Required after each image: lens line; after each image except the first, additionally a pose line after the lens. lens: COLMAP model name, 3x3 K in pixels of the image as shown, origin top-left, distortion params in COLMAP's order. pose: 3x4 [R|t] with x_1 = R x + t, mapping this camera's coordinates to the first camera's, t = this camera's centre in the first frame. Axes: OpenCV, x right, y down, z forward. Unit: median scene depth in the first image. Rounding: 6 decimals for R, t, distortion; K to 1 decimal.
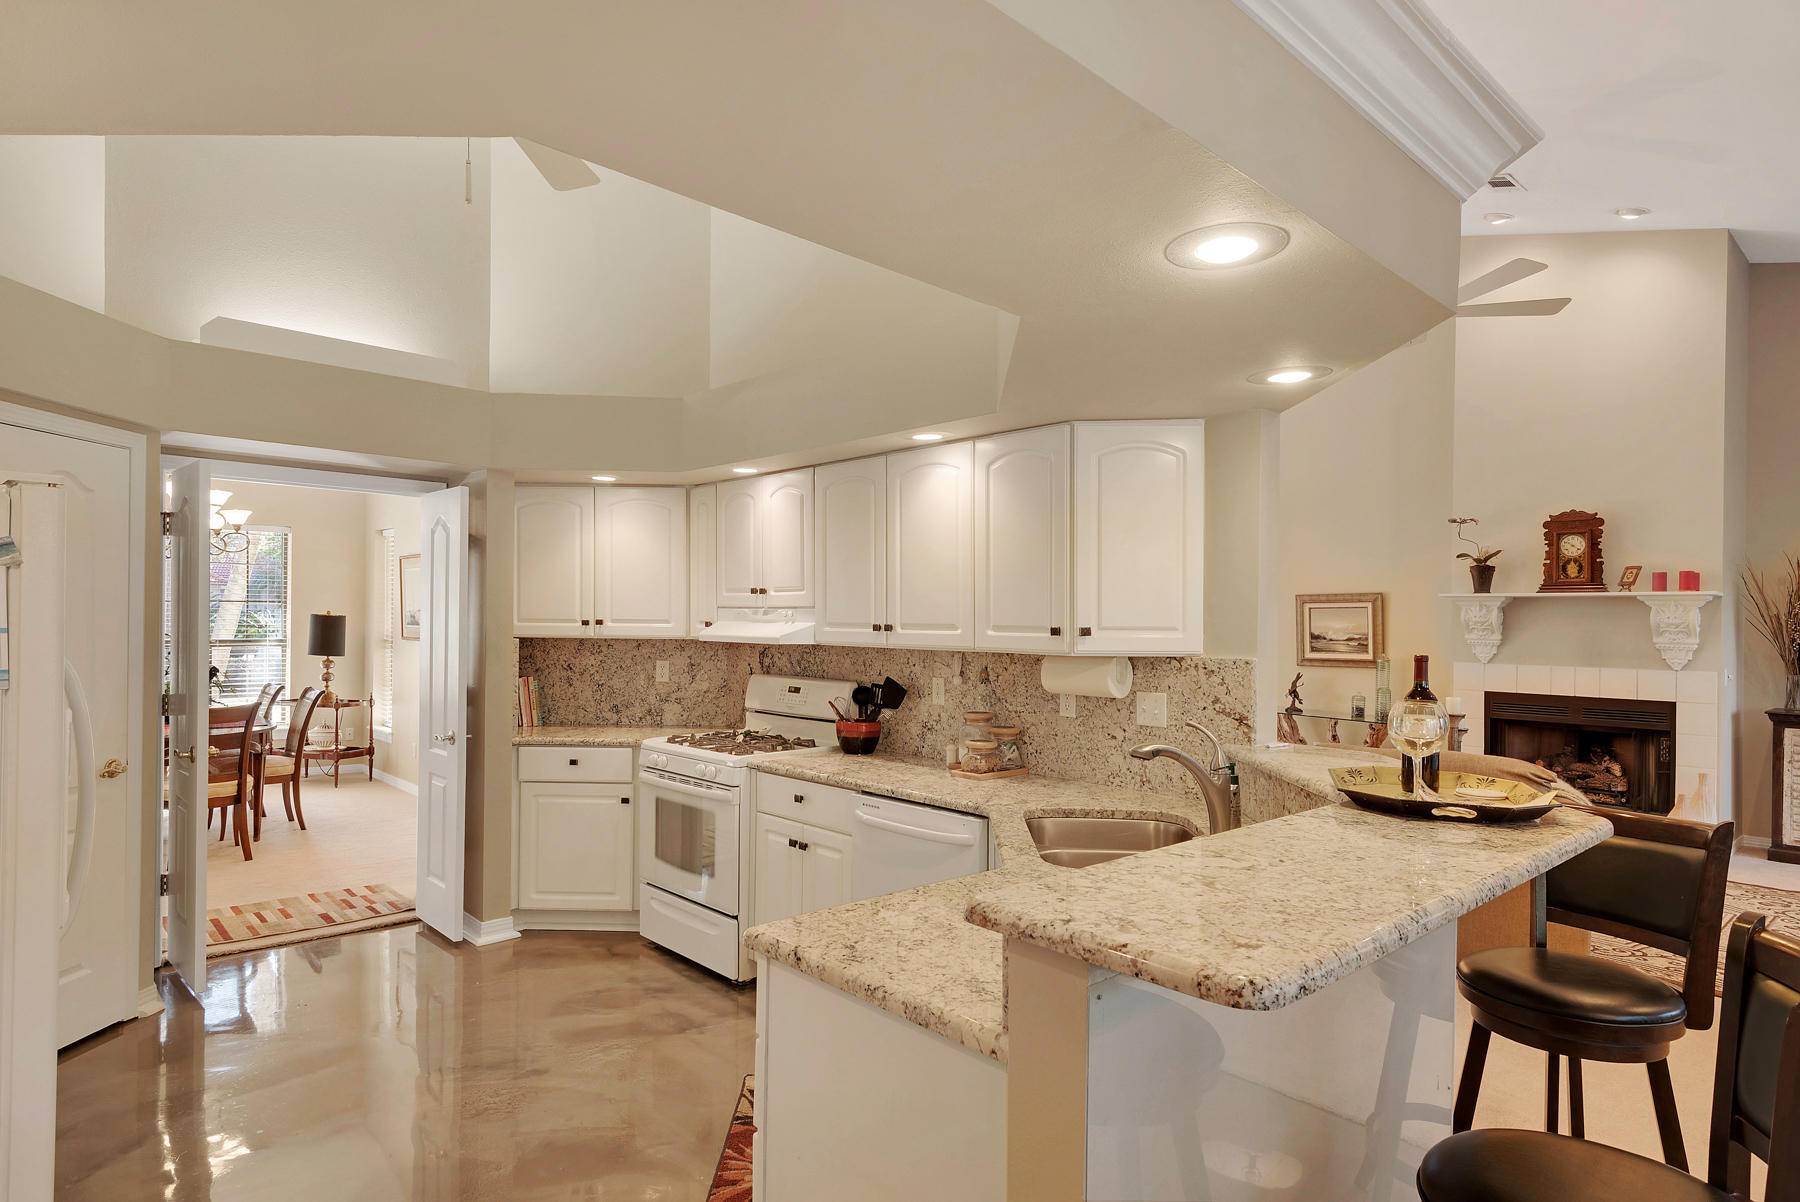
lens RADIAL K [[993.4, 0, 885.2], [0, 993.4, 603.4], [0, 0, 1]] dist [0.033124, -0.010794]
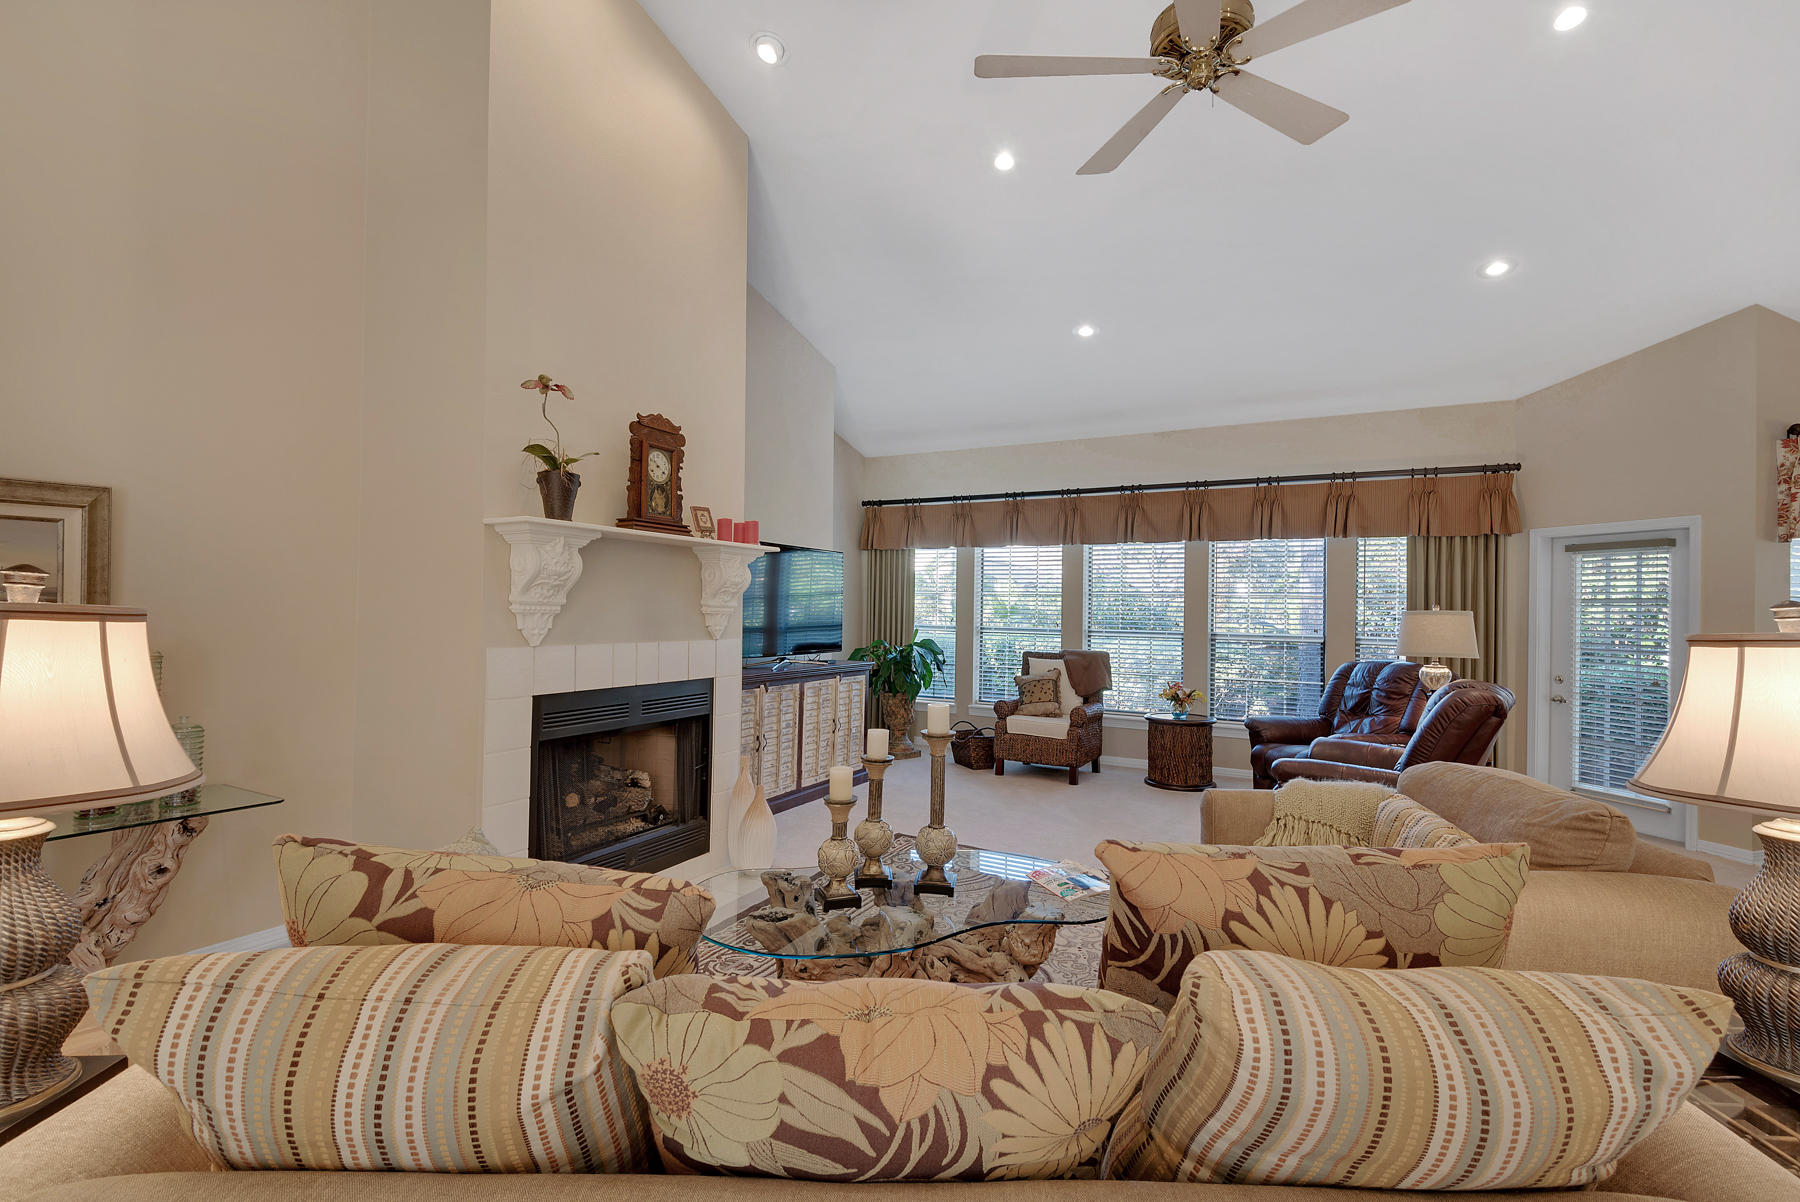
lens RADIAL K [[794.2, 0, 900.6], [0, 794.2, 606.2], [0, 0, 1]] dist [0.022778, -0.013788]
pose [[-0.334569, -0.013657, 0.942272, 0.113828], [-0.035451, 0.999370, 0.001897, 0.030796], [-0.941704, -0.032770, -0.334843, 1.014361]]
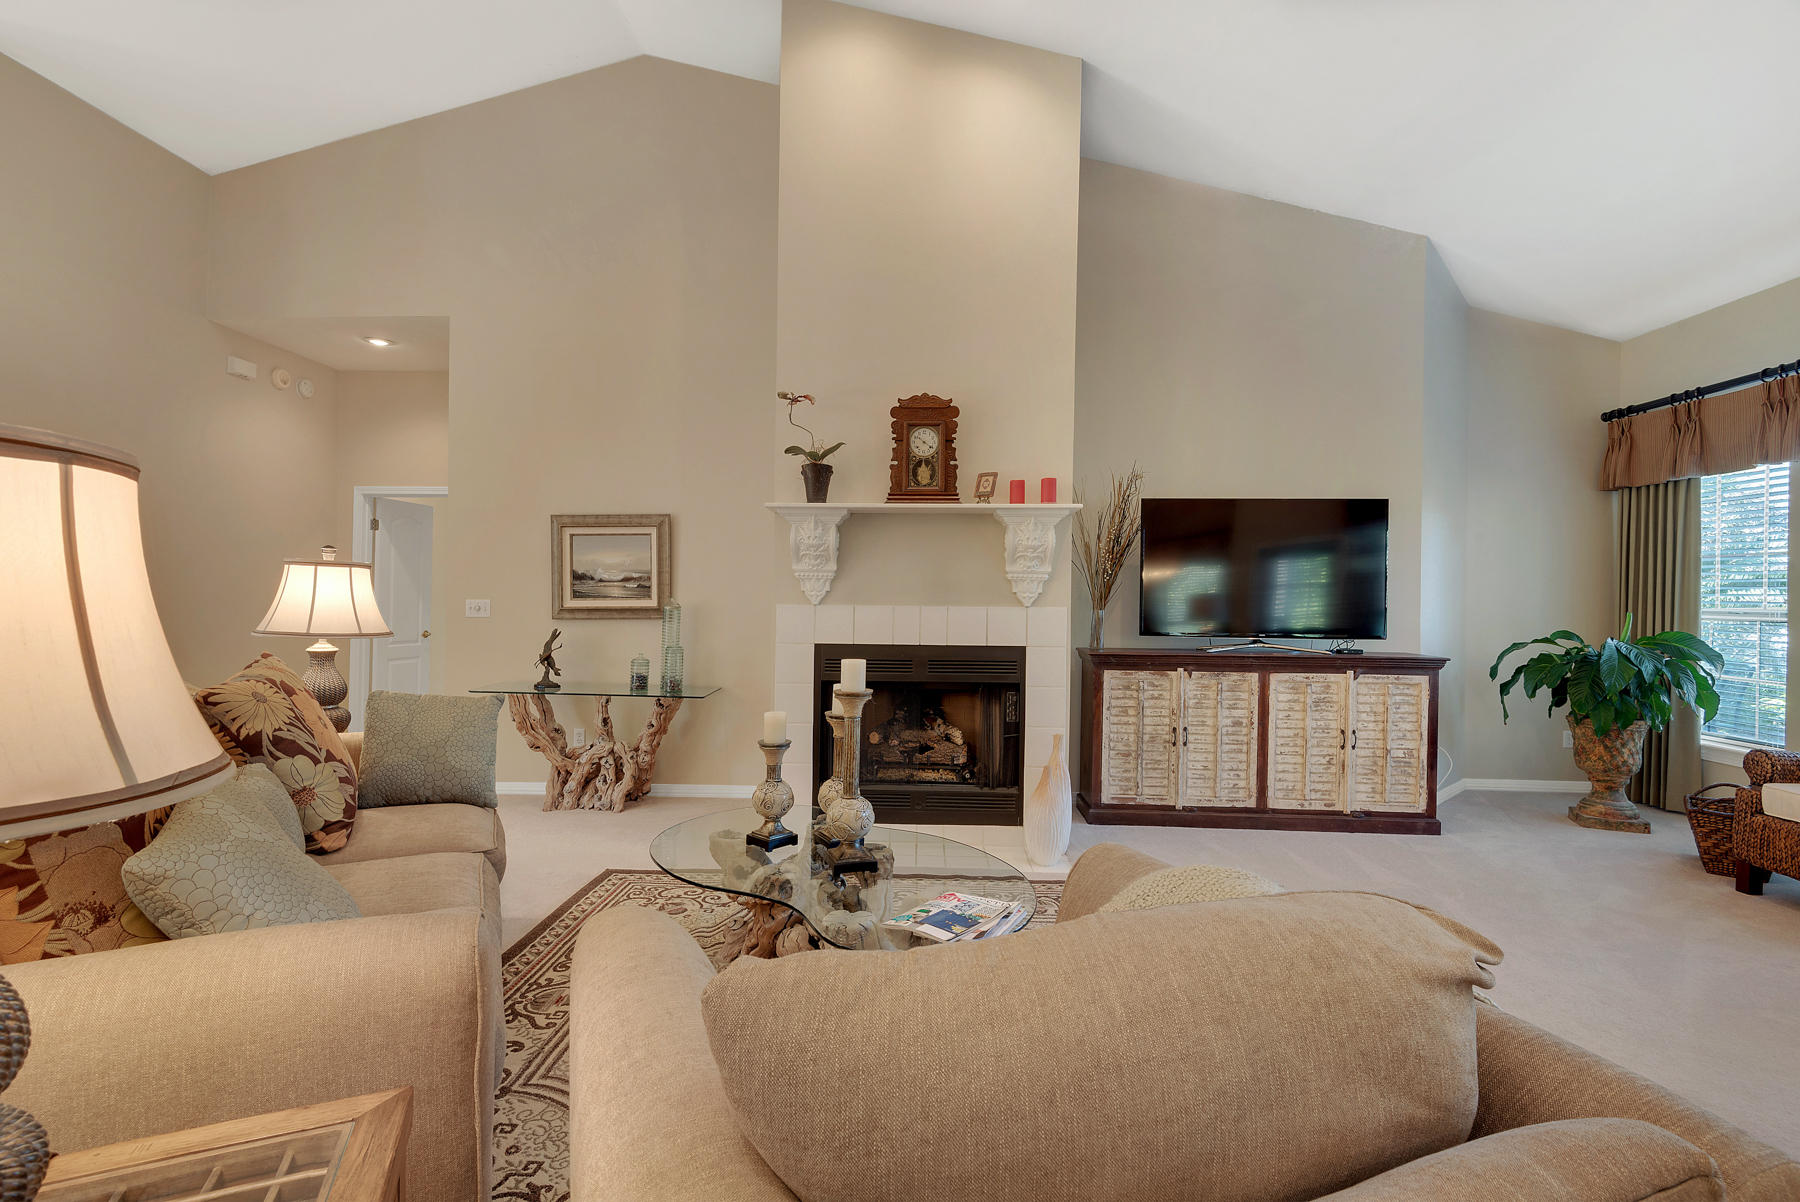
lens RADIAL K [[794.2, 0, 886.9], [0, 794.2, 596.0], [0, 0, 1]] dist [0.022778, -0.013788]
pose [[0.704971, -0.004020, 0.709225, 0.247618], [-0.012125, 0.999769, 0.017719, 0.045298], [-0.709132, -0.021090, 0.704760, 0.600923]]
